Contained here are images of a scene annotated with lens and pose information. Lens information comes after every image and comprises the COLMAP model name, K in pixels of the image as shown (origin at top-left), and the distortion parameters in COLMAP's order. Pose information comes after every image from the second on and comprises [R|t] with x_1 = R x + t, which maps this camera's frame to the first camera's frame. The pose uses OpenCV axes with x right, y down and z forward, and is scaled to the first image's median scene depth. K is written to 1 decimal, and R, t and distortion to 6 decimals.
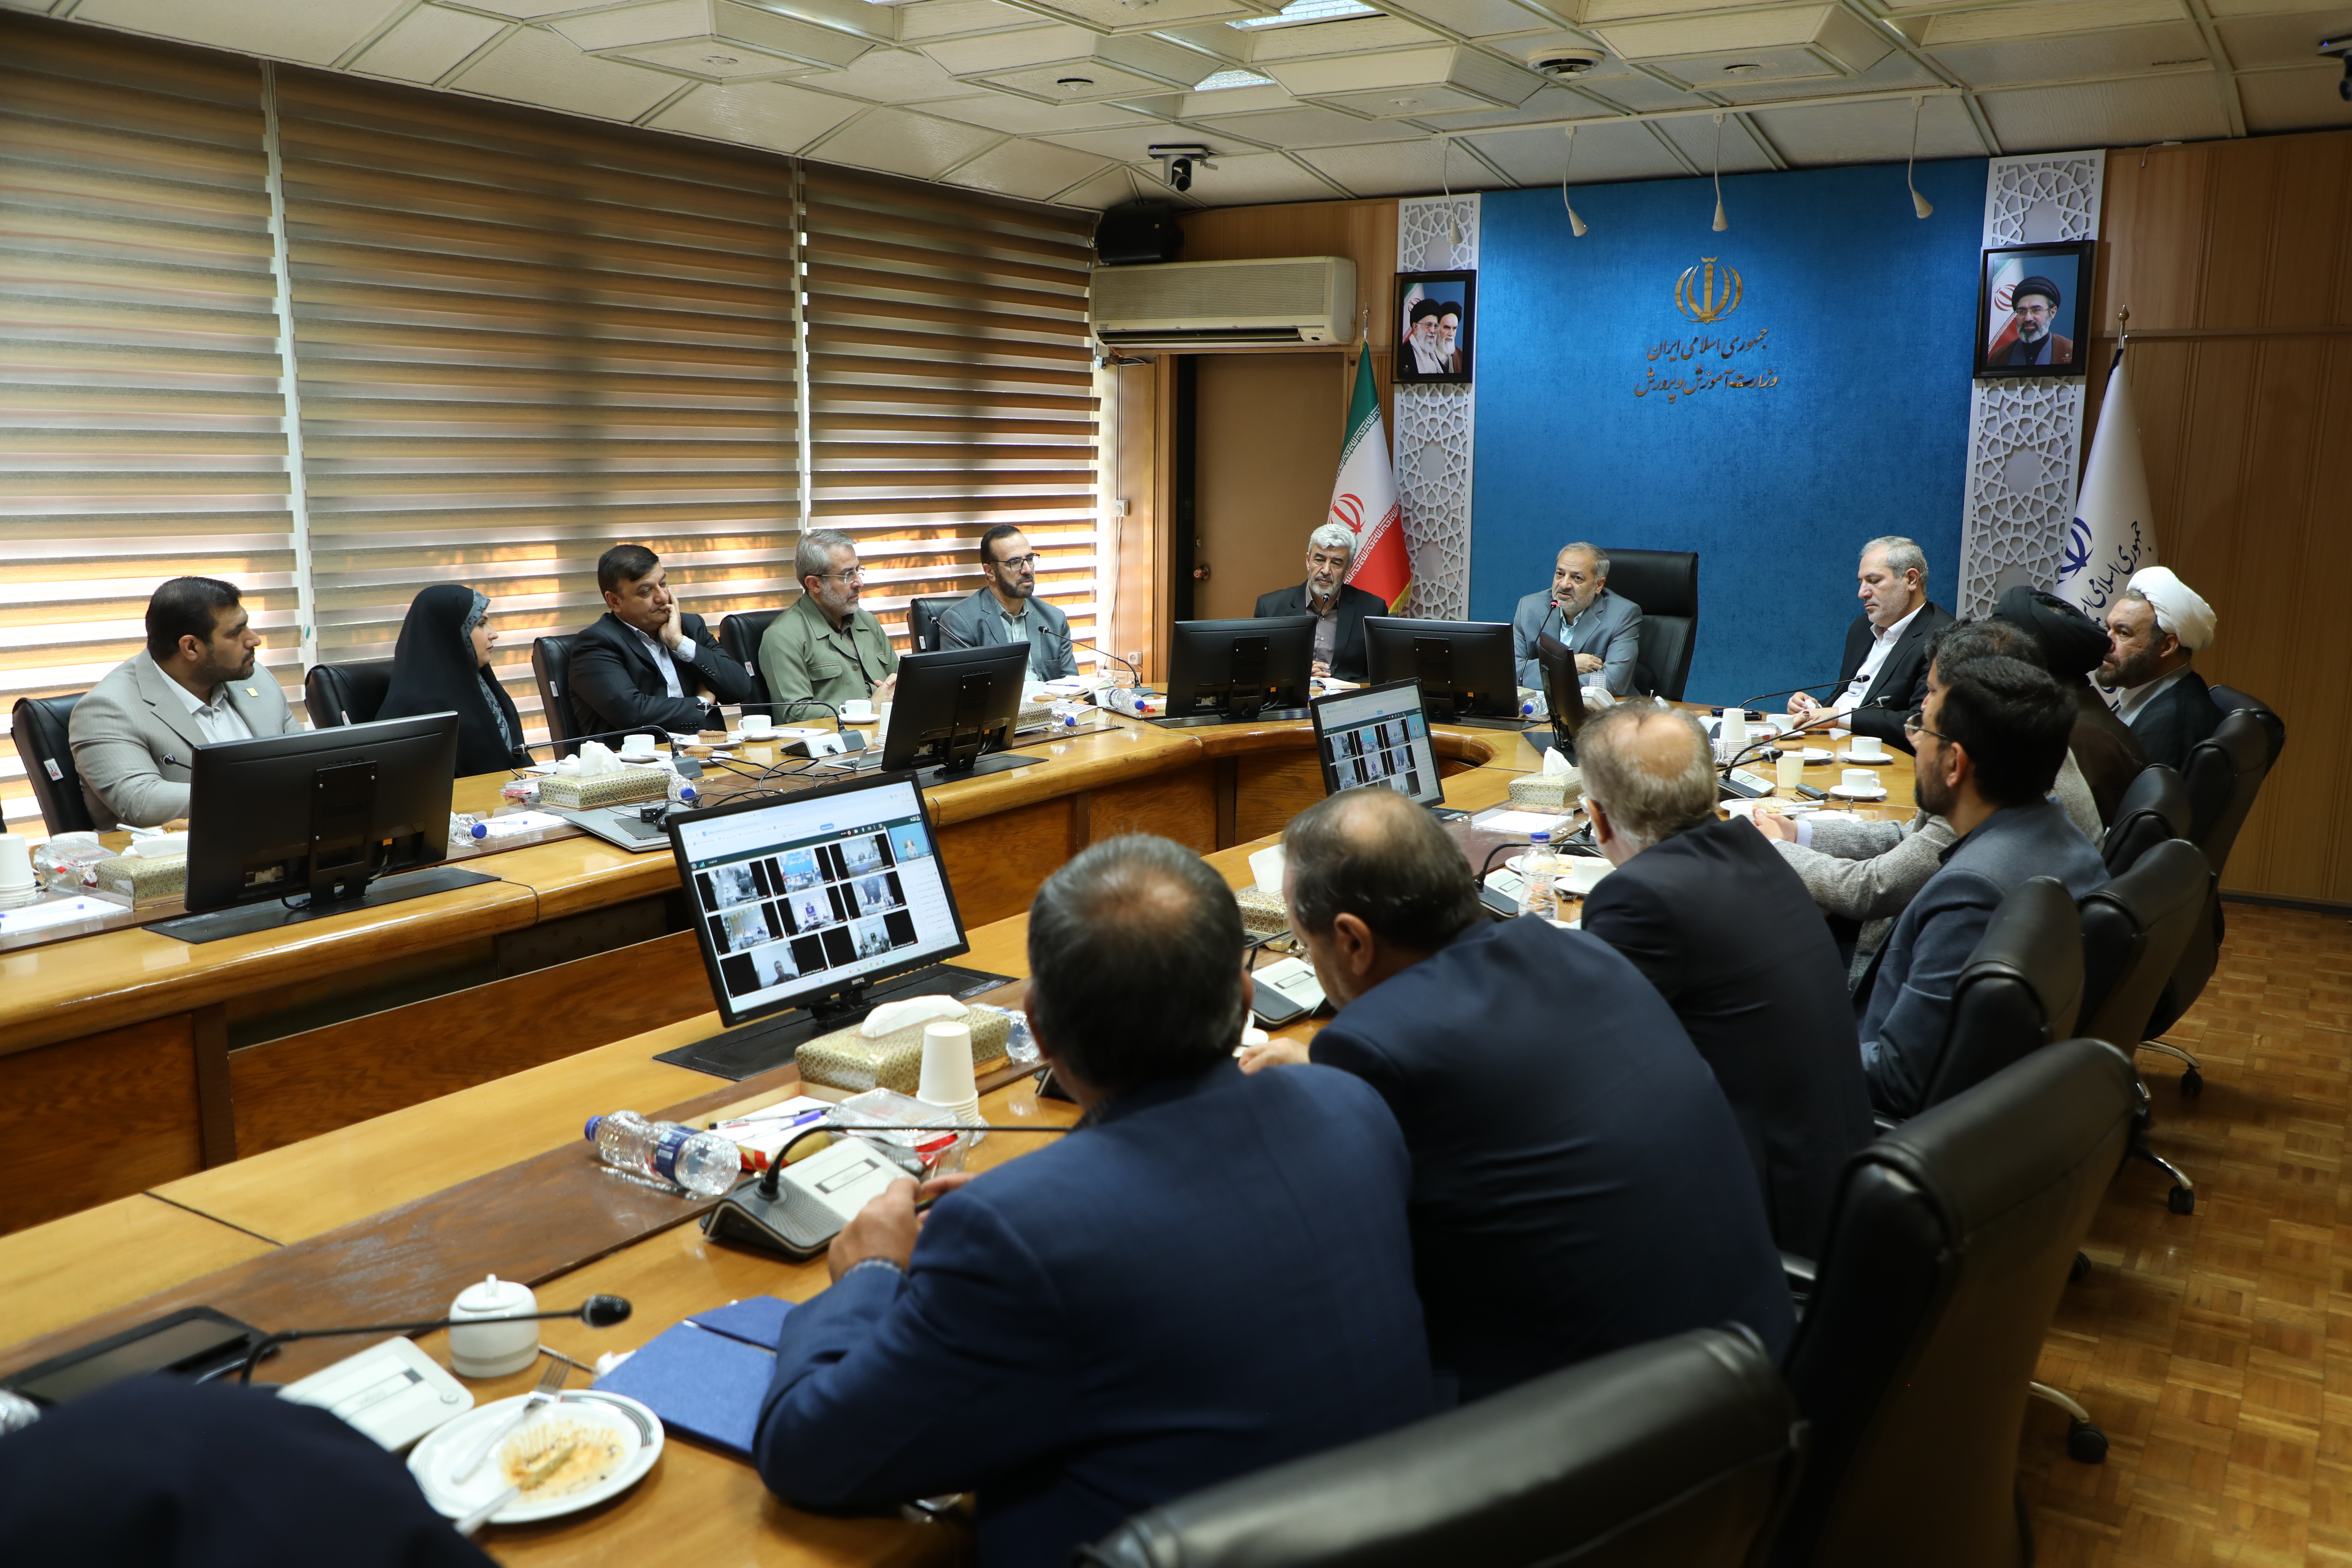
lens RADIAL K [[1873.2, 0, 1190.2], [0, 1873.2, 778.7], [0, 0, 1]] dist [-0.024857, 0.045318]
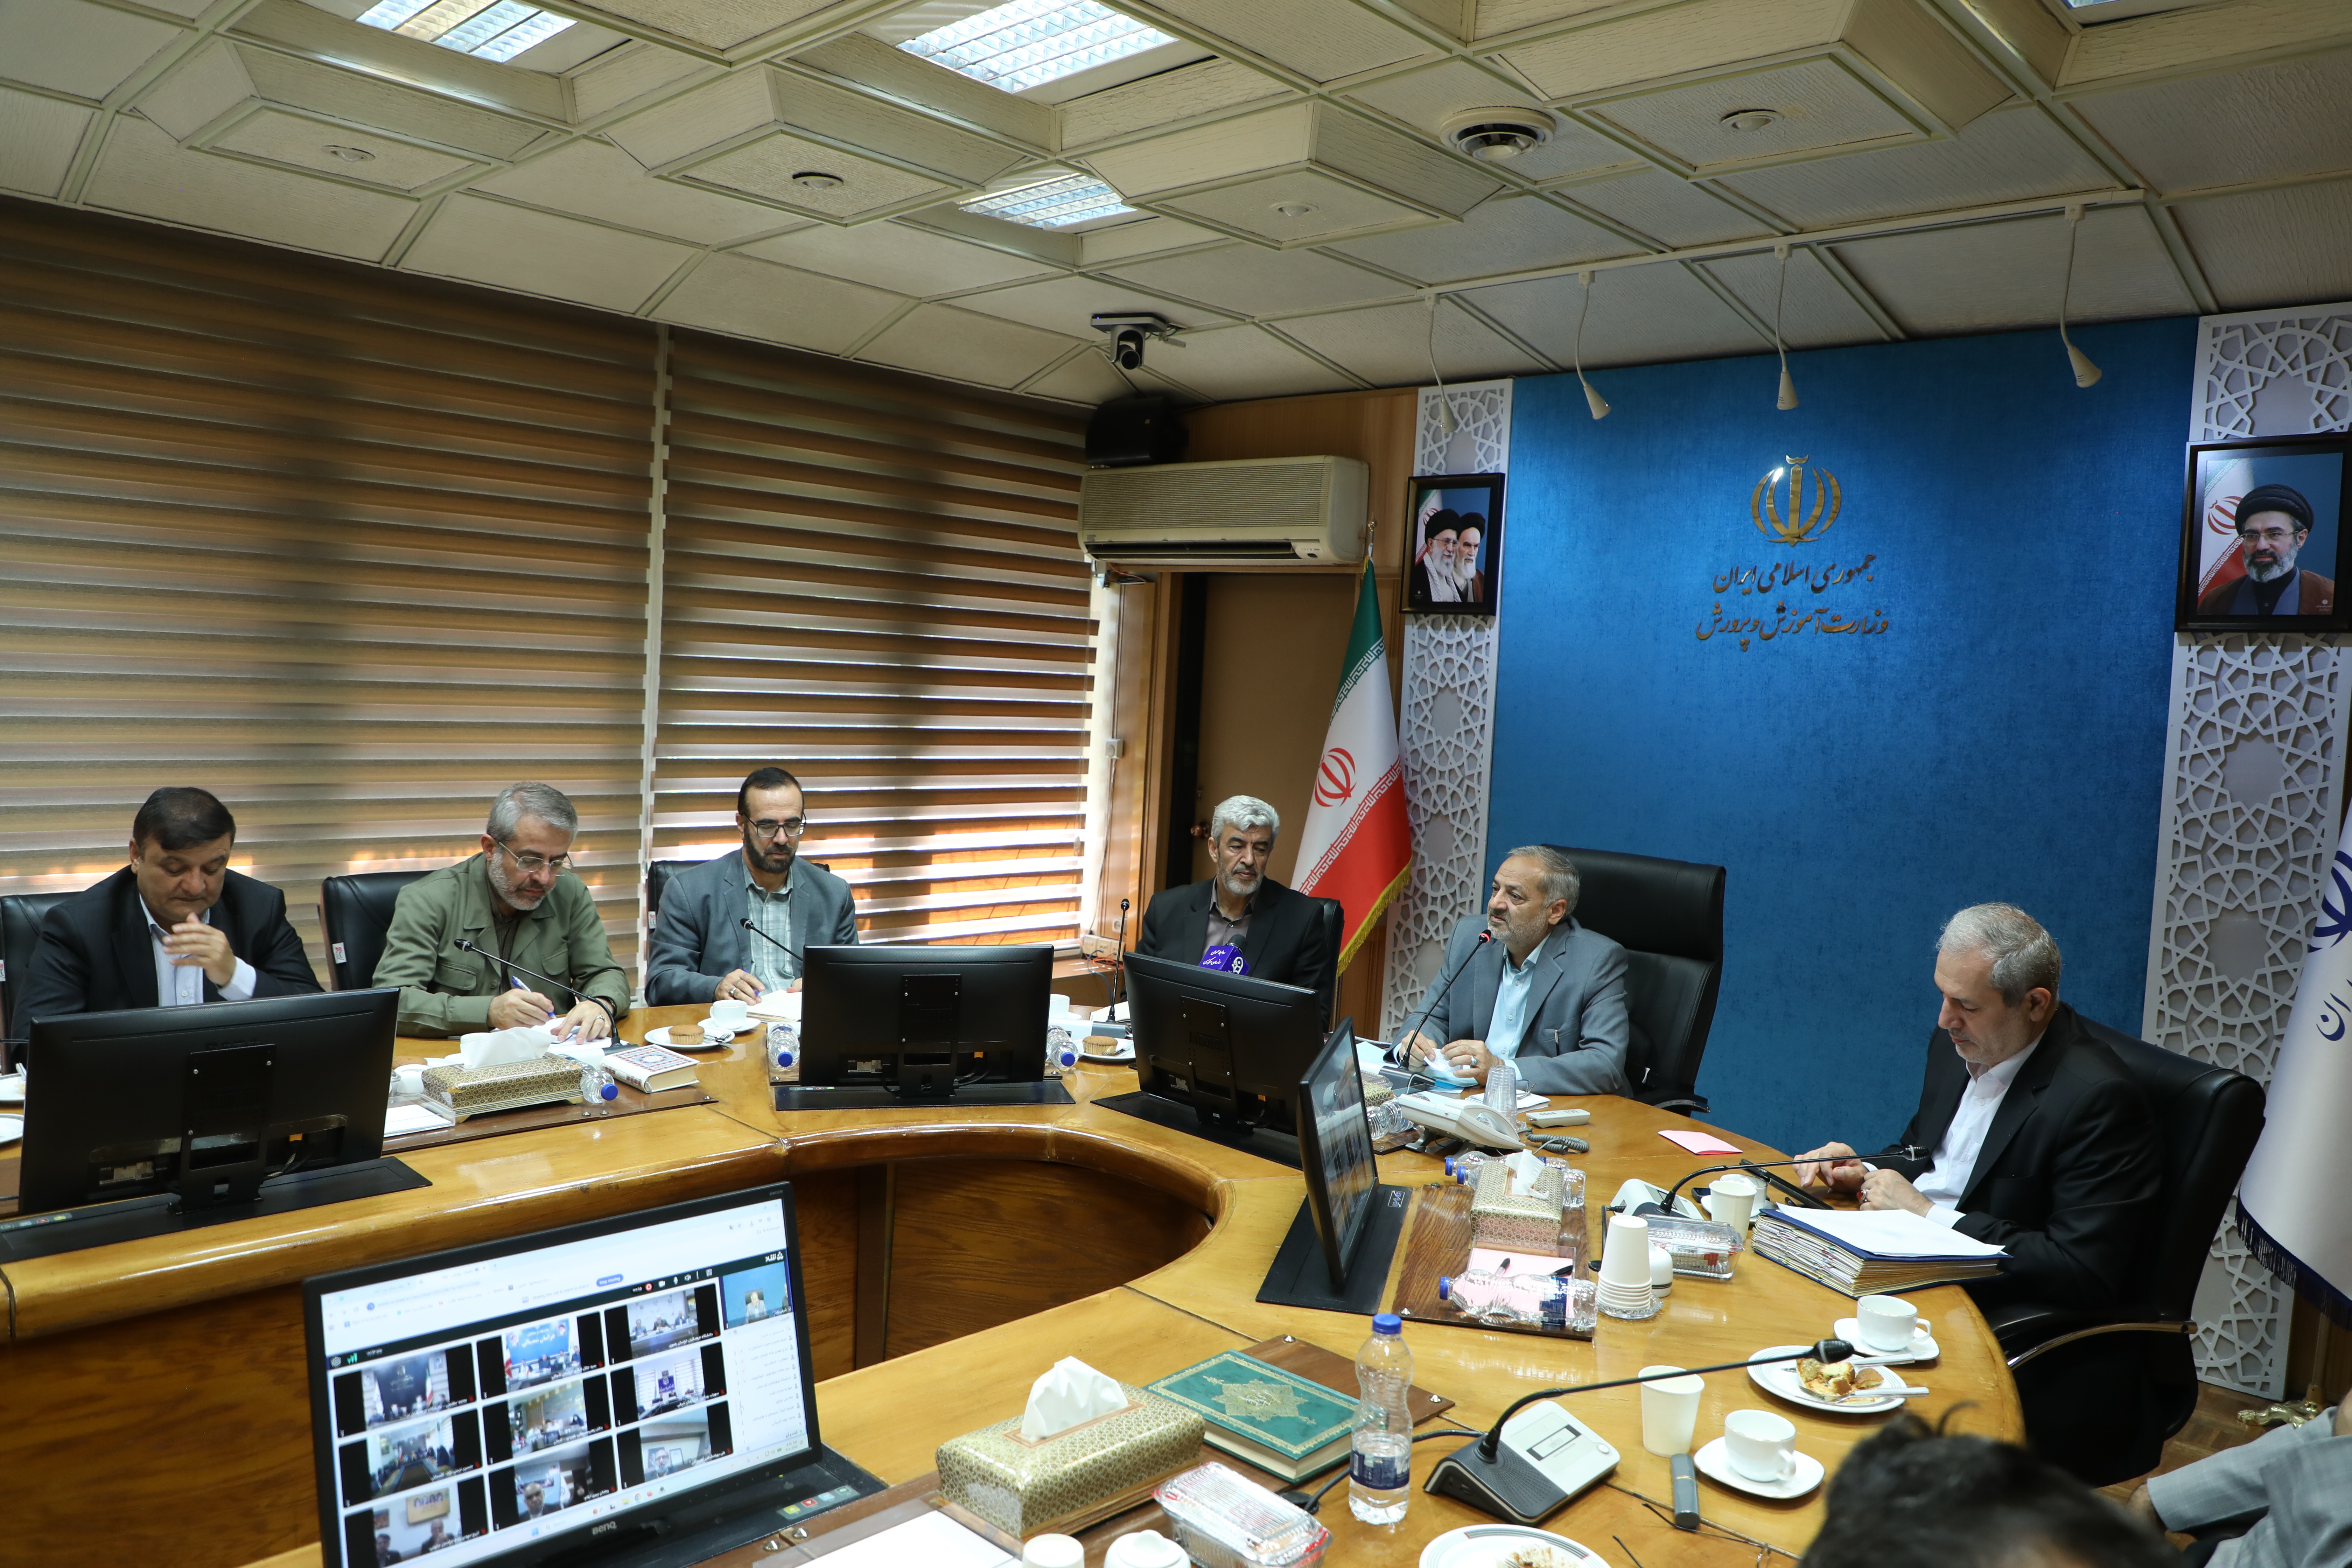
lens RADIAL K [[1633.9, 0, 1180.2], [0, 1633.9, 775.2], [0, 0, 1]] dist [-0.070021, 0.042060]
pose [[0.980513, 0.054436, -0.188761, 0.177283], [-0.075704, 0.991334, -0.107355, -0.072982], [0.181281, 0.119553, 0.976137, 0.373325]]
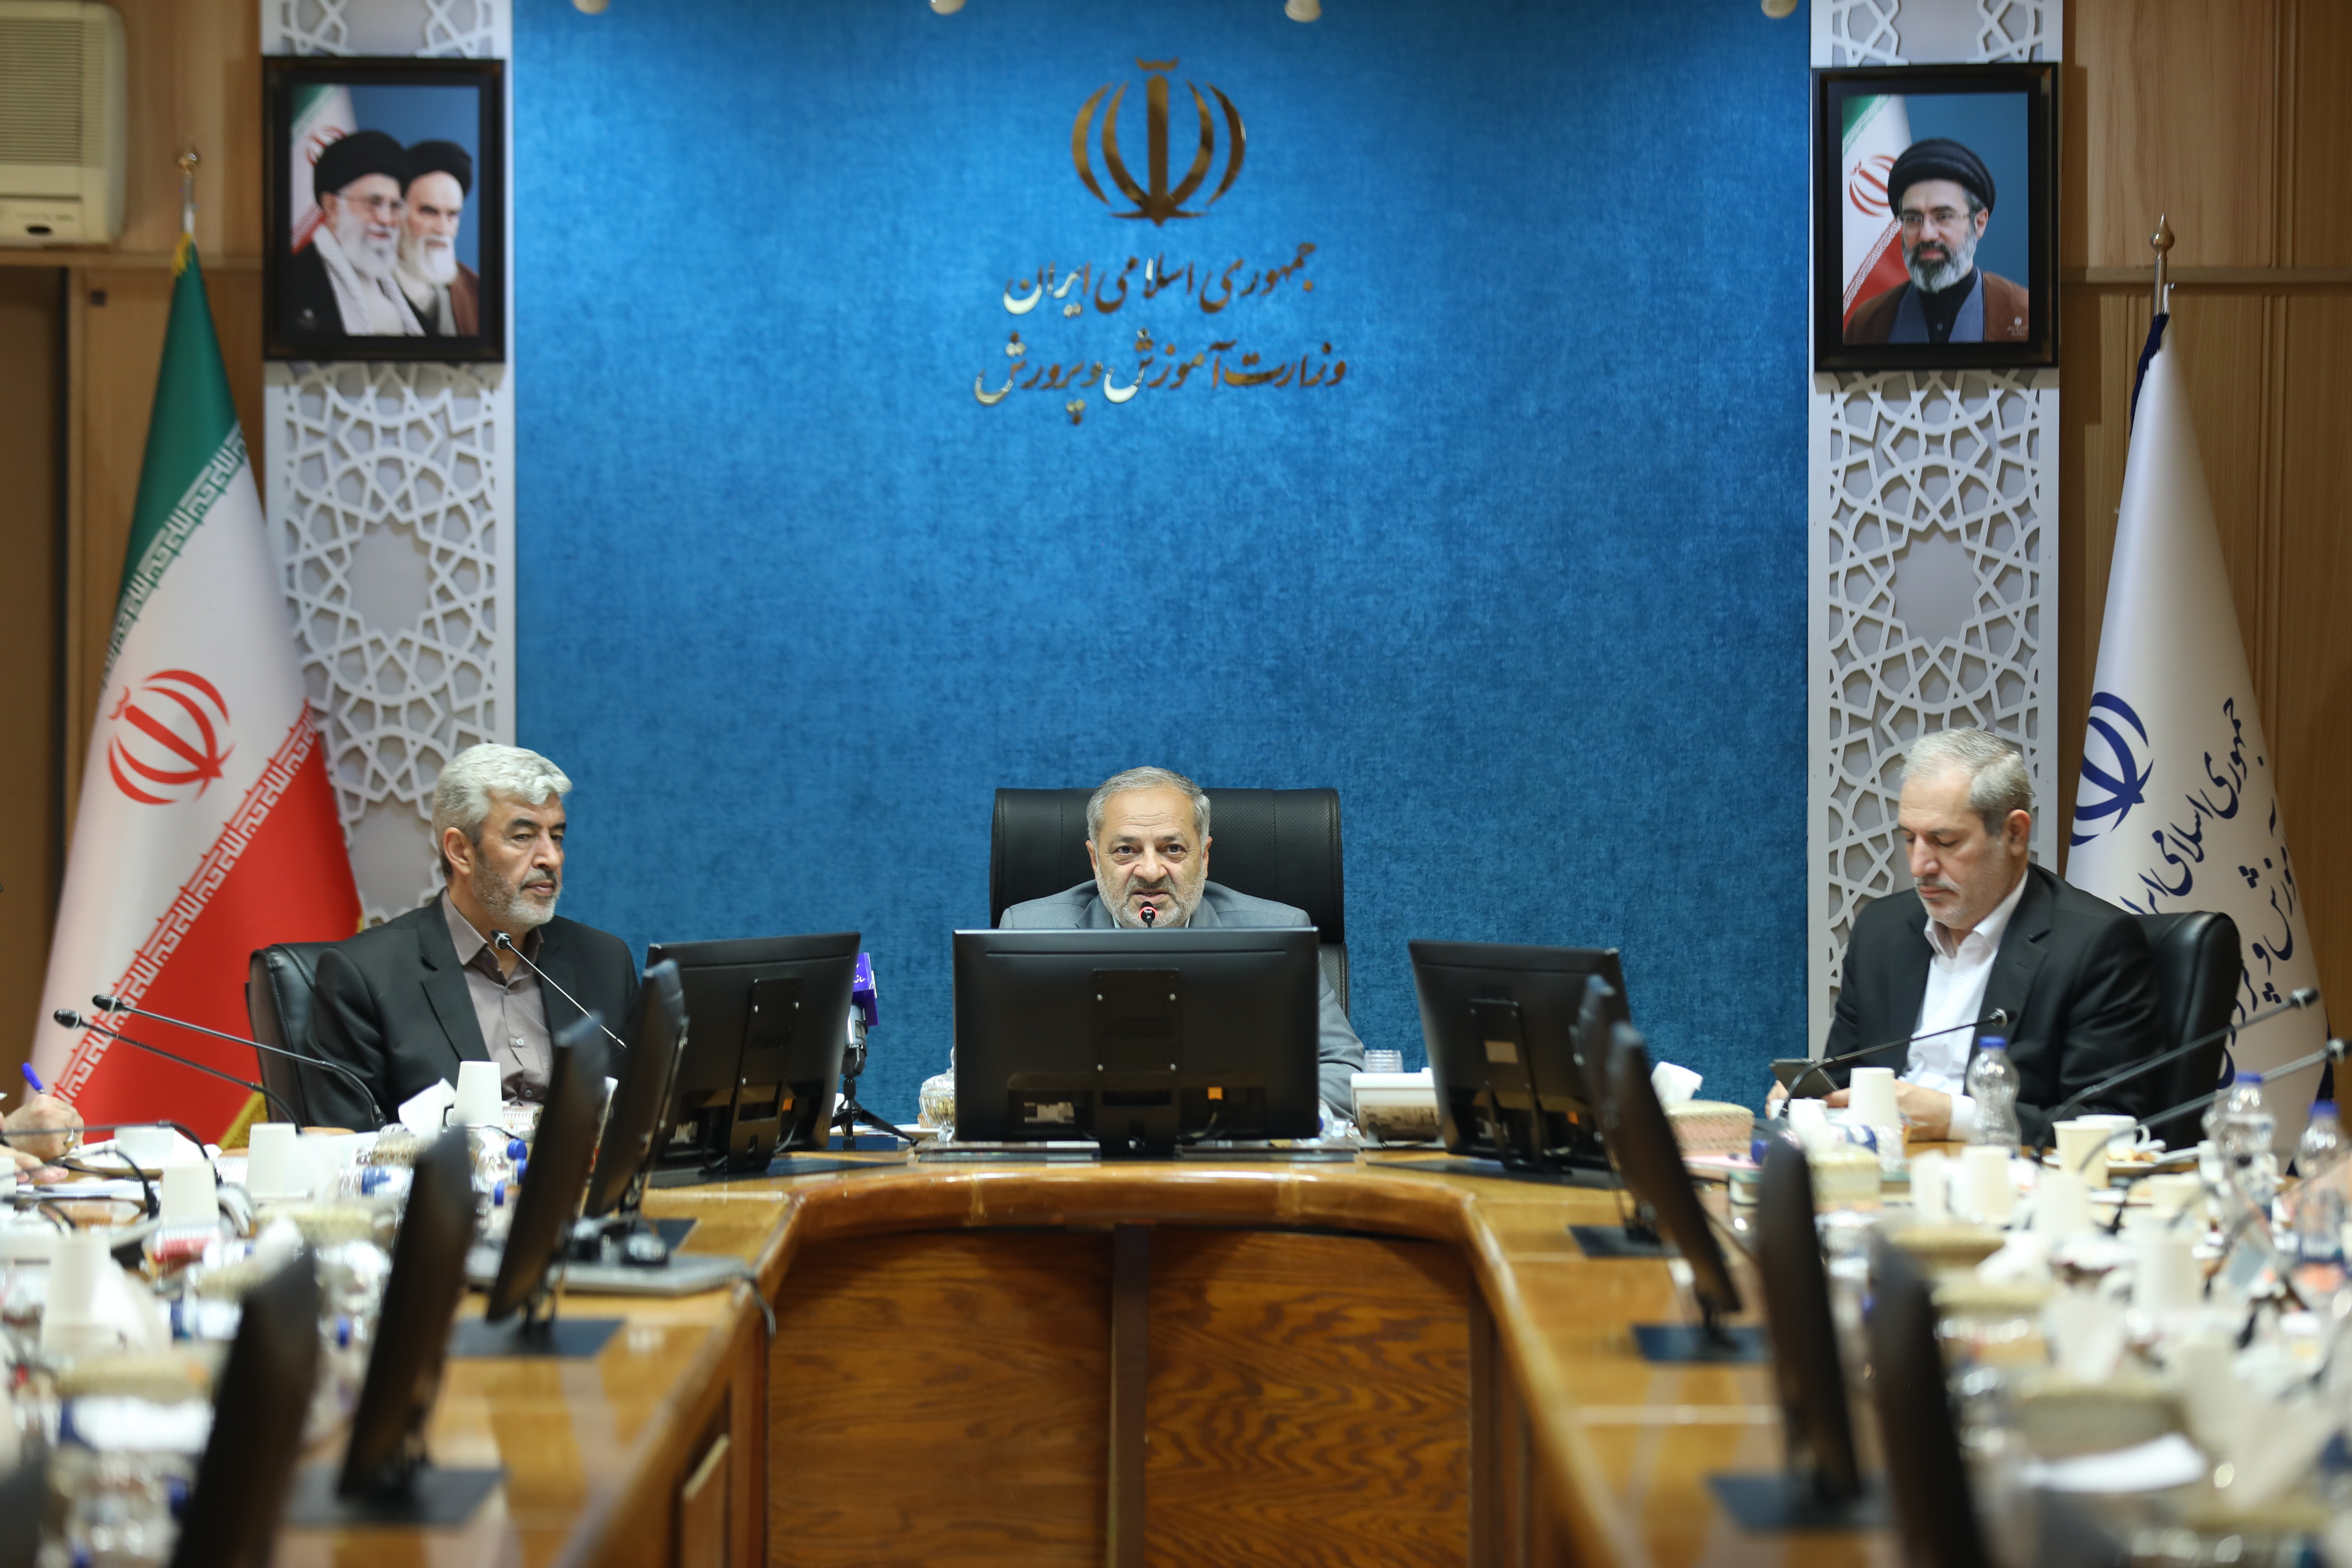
lens RADIAL K [[11334.1, 0, 1176.0], [0, 11334.1, 784.0], [0, 0, 1]] dist [0.801341, 17.777972]
pose [[0.844036, -0.019458, 0.535933, -1.069204], [0.095884, 0.988714, -0.115111, 0.157214], [-0.527645, 0.148545, 0.836376, -1.045267]]
